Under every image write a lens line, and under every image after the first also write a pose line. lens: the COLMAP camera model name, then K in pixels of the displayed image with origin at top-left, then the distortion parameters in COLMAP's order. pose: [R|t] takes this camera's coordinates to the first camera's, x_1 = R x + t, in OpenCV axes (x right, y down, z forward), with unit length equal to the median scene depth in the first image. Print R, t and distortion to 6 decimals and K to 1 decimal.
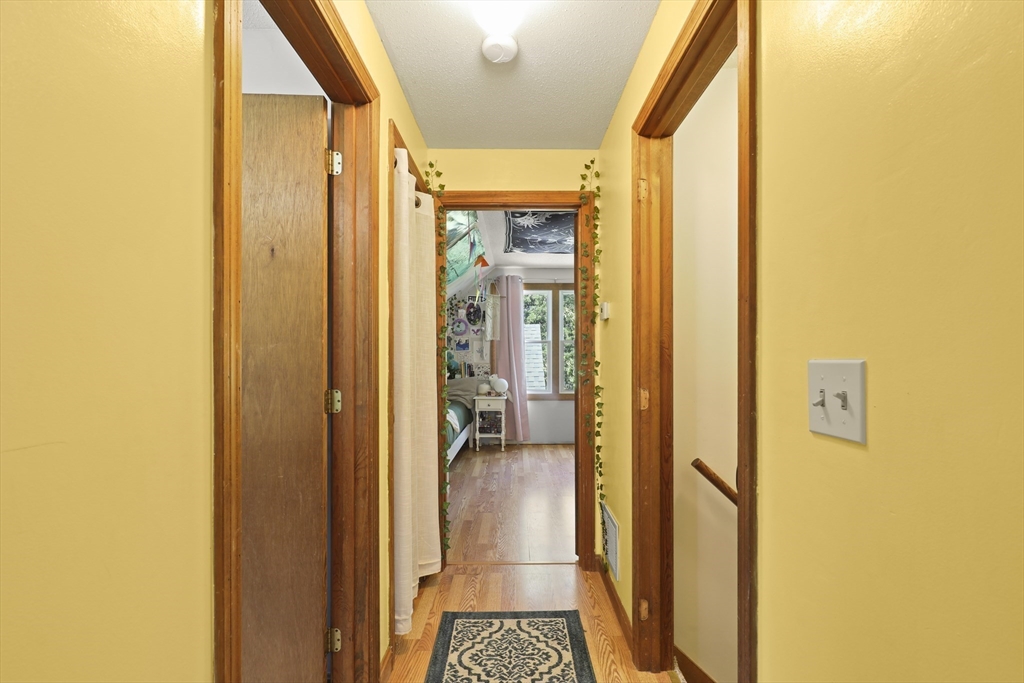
lens RADIAL K [[463.8, 0, 514.1], [0, 463.8, 347.6], [0, 0, 1]] dist [0.001401, 0.000151]
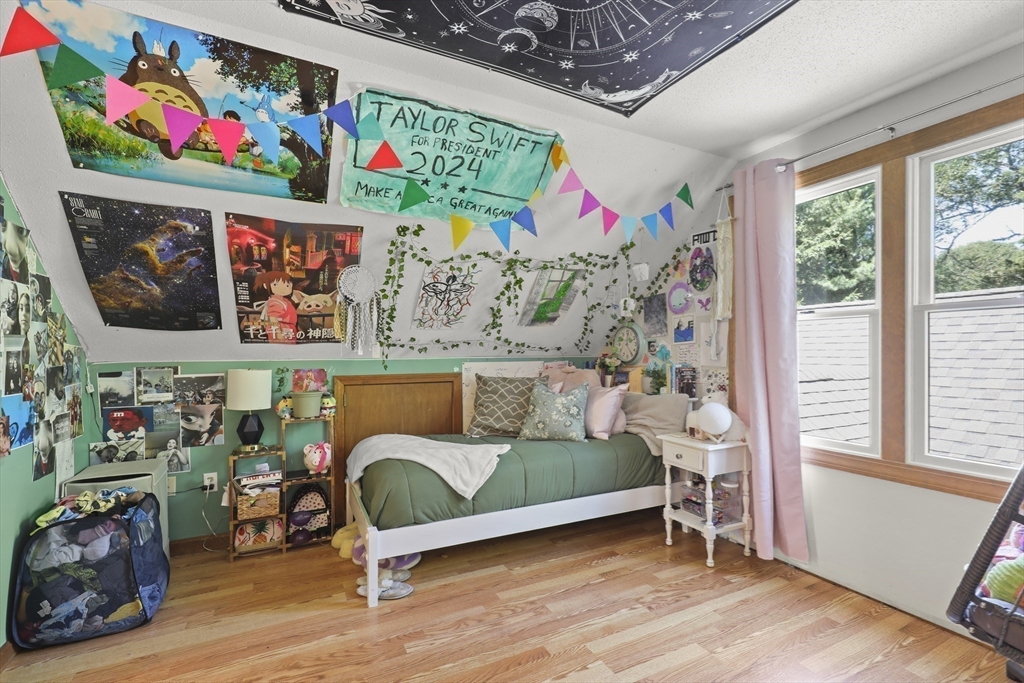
lens RADIAL K [[463.8, 0, 512.7], [0, 463.8, 356.1], [0, 0, 1]] dist [0.001401, 0.000151]
pose [[0.463841, 0.000806, -0.885918, 0.263776], [0.014115, 0.999866, 0.008300, 0.015009], [0.885806, -0.016355, 0.463768, 0.587194]]
